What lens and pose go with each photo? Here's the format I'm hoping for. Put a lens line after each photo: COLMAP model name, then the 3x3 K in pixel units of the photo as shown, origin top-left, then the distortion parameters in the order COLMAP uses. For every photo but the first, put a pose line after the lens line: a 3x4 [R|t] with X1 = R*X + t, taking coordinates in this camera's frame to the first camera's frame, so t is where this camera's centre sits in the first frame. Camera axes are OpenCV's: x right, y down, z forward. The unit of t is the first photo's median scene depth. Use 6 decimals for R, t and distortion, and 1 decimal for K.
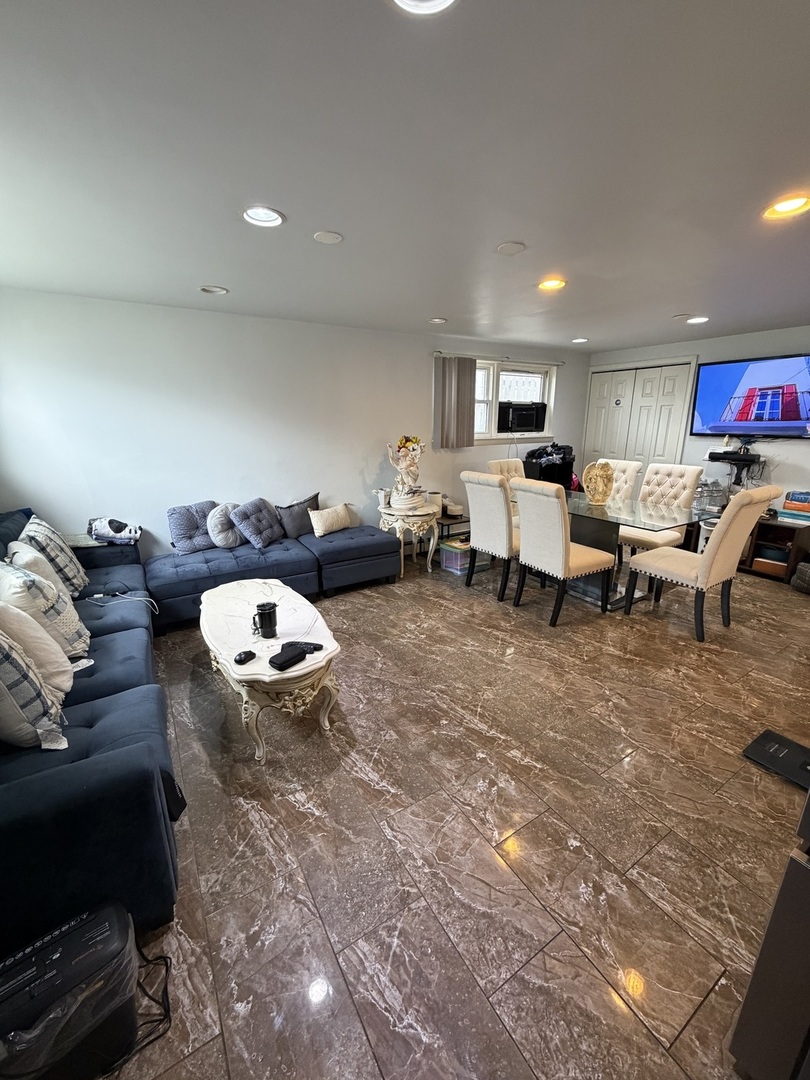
lens RADIAL K [[429.3, 0, 406.5], [0, 429.3, 539.2], [0, 0, 1]] dist [-0.000973, -0.000076]
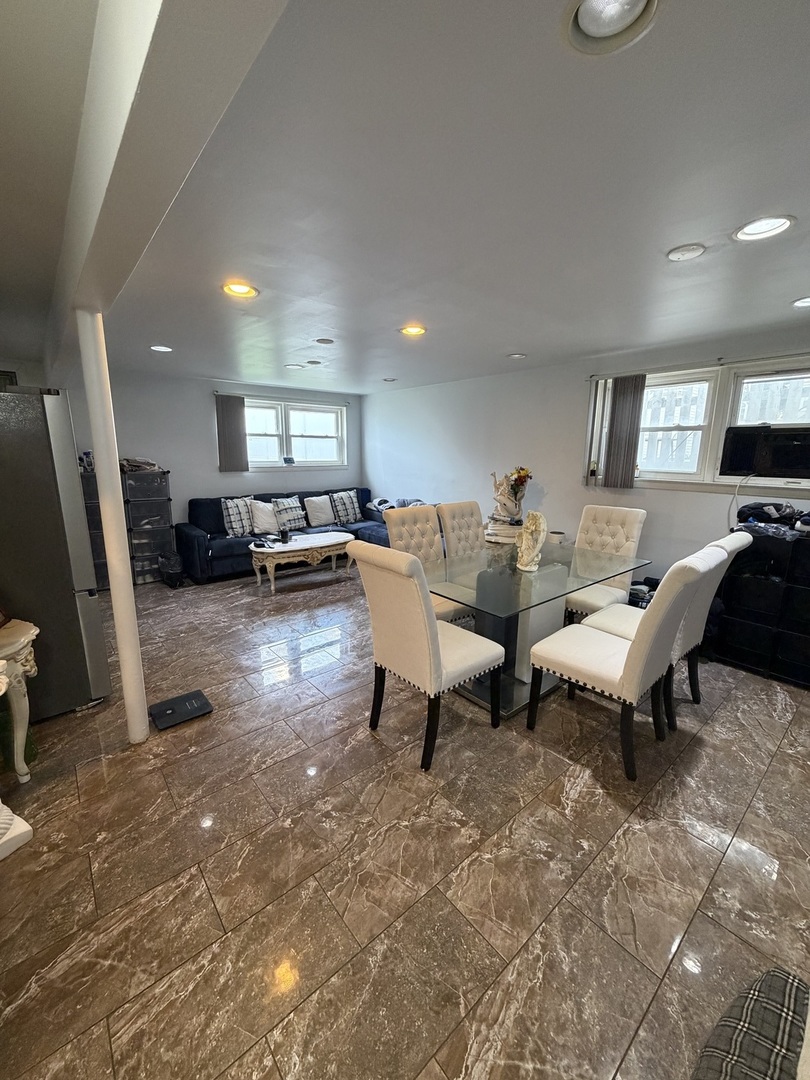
lens RADIAL K [[429.3, 0, 405.2], [0, 429.3, 538.0], [0, 0, 1]] dist [-0.000973, -0.000076]
pose [[0.148171, 0.207436, -0.966962, 1.819628], [-0.272636, 0.948434, 0.161685, -0.316749], [0.950639, 0.239671, 0.197085, 1.066869]]
